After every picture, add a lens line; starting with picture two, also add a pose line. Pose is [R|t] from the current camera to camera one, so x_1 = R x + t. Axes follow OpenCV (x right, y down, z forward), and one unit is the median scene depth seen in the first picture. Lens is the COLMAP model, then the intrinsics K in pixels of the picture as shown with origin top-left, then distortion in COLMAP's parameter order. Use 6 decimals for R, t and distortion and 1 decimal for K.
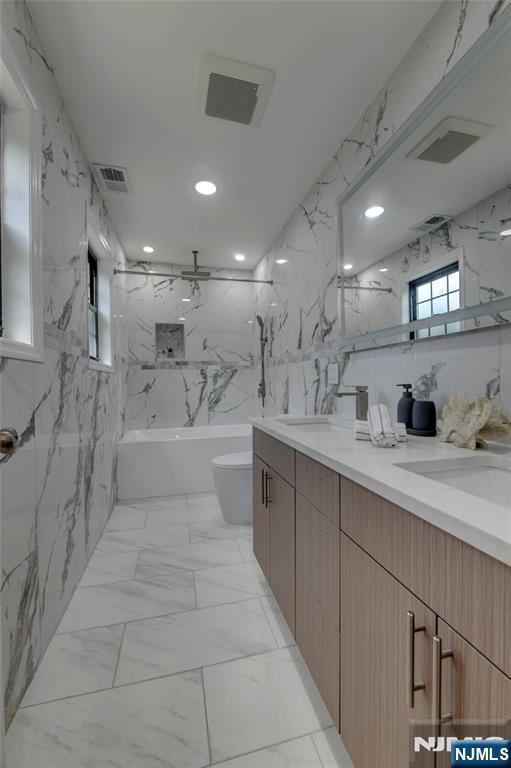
lens RADIAL K [[299.8, 0, 263.6], [0, 299.8, 380.5], [0, 0, 1]] dist [-0.003524, -0.000336]
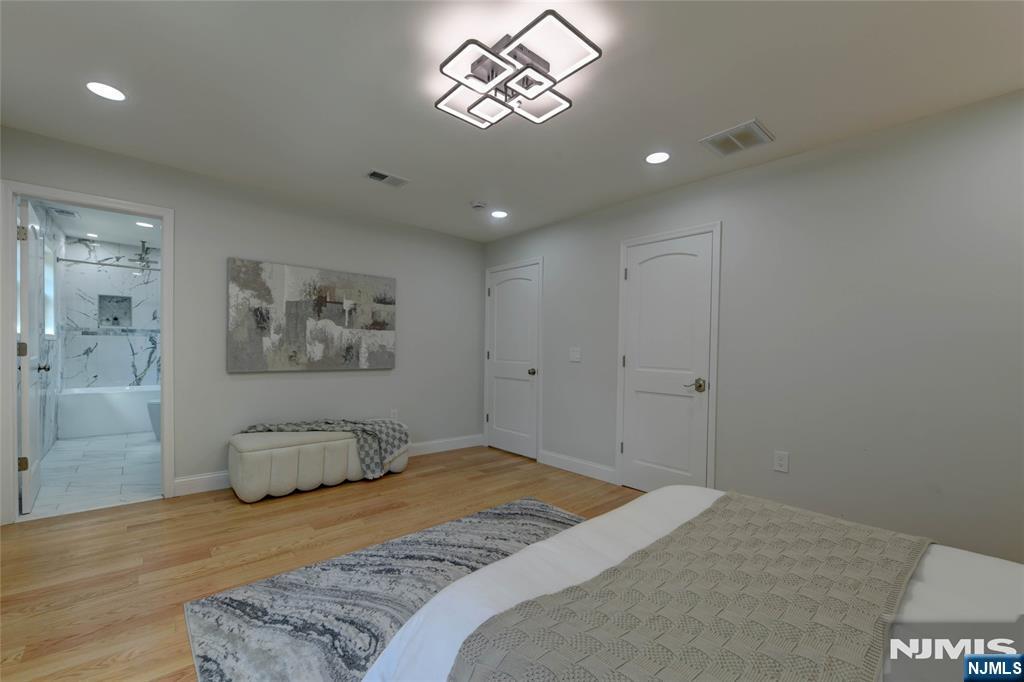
lens RADIAL K [[409.6, 0, 511.5], [0, 409.6, 351.4], [0, 0, 1]] dist [-0.003951, -0.000067]
pose [[0.895530, 0.017080, 0.444672, 0.351237], [-0.019506, 0.999809, 0.000880, -0.008389], [-0.444573, -0.009462, 0.895693, -1.066097]]
